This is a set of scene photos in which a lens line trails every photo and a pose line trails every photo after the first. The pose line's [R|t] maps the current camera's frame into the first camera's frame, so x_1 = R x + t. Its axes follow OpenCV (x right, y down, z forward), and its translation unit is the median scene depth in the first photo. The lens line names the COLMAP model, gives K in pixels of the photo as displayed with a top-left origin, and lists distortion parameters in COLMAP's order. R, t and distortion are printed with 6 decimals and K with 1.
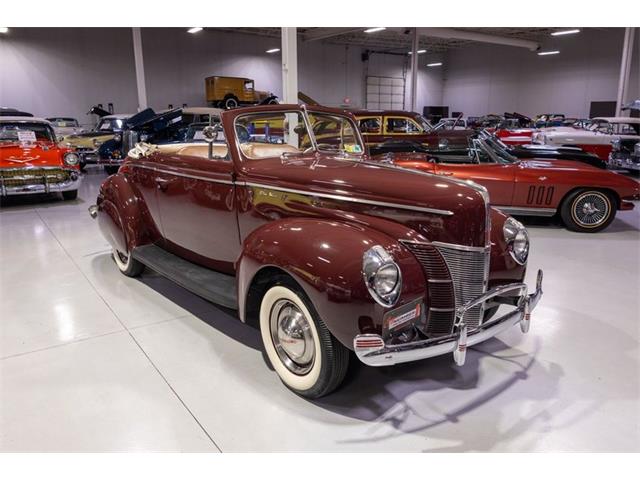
lens RADIAL K [[508.2, 0, 328.5], [0, 508.2, 237.9], [0, 0, 1]] dist [-0.041659, 0.007309]
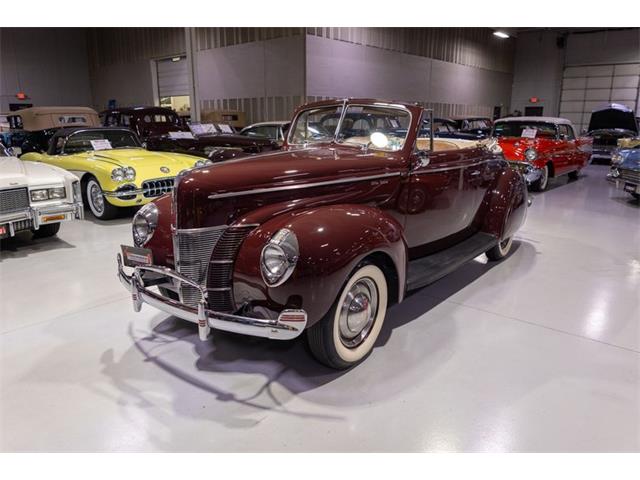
lens RADIAL K [[462.4, 0, 316.5], [0, 462.4, 242.6], [0, 0, 1]] dist [0.011389, -0.023688]
pose [[0.226417, 0.250484, -0.941272, 1.011772], [-0.231149, 0.952580, 0.197892, -0.168701], [0.946206, 0.172768, 0.273579, 0.794675]]
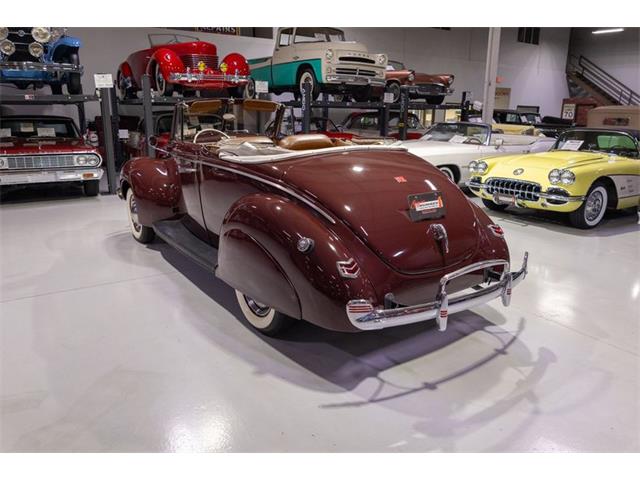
lens RADIAL K [[462.4, 0, 317.7], [0, 462.4, 246.2], [0, 0, 1]] dist [0.011389, -0.023688]
pose [[-0.998939, -0.023721, 0.039470, -0.388662], [-0.001127, 0.869463, 0.493997, -0.589228], [-0.046036, 0.493428, -0.868567, 2.505536]]
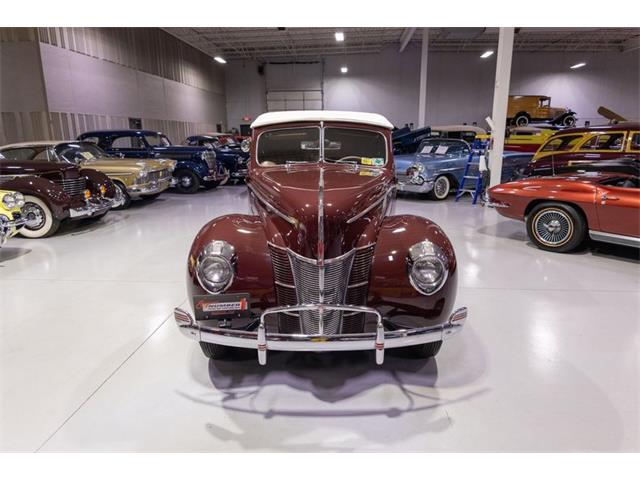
lens RADIAL K [[439.4, 0, 315.9], [0, 439.4, 241.5], [0, 0, 1]] dist [0.019814, -0.026544]
pose [[0.767687, 0.145000, -0.624205, 0.656084], [-0.142881, 0.988274, 0.053846, -0.050800], [0.624693, 0.047850, 0.779403, 0.249040]]
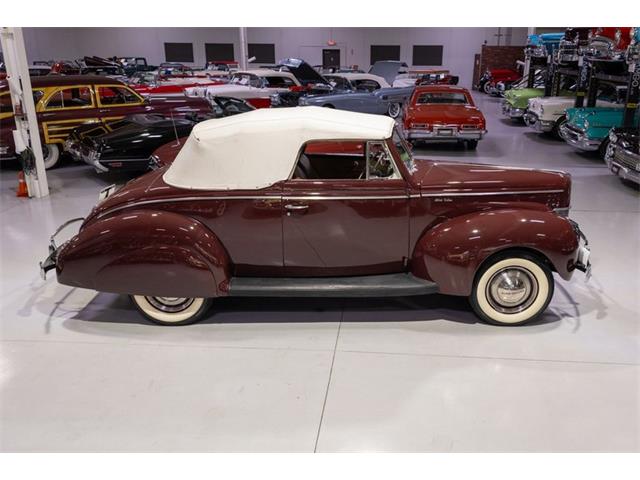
lens RADIAL K [[587.0, 0, 352.8], [0, 587.0, 226.4], [0, 0, 1]] dist [-0.000555, 0.000000]
pose [[0.632280, -0.221032, 0.742541, -1.338973], [0.174356, 0.974448, 0.141598, -0.260983], [-0.754866, 0.039937, 0.654663, 0.174104]]
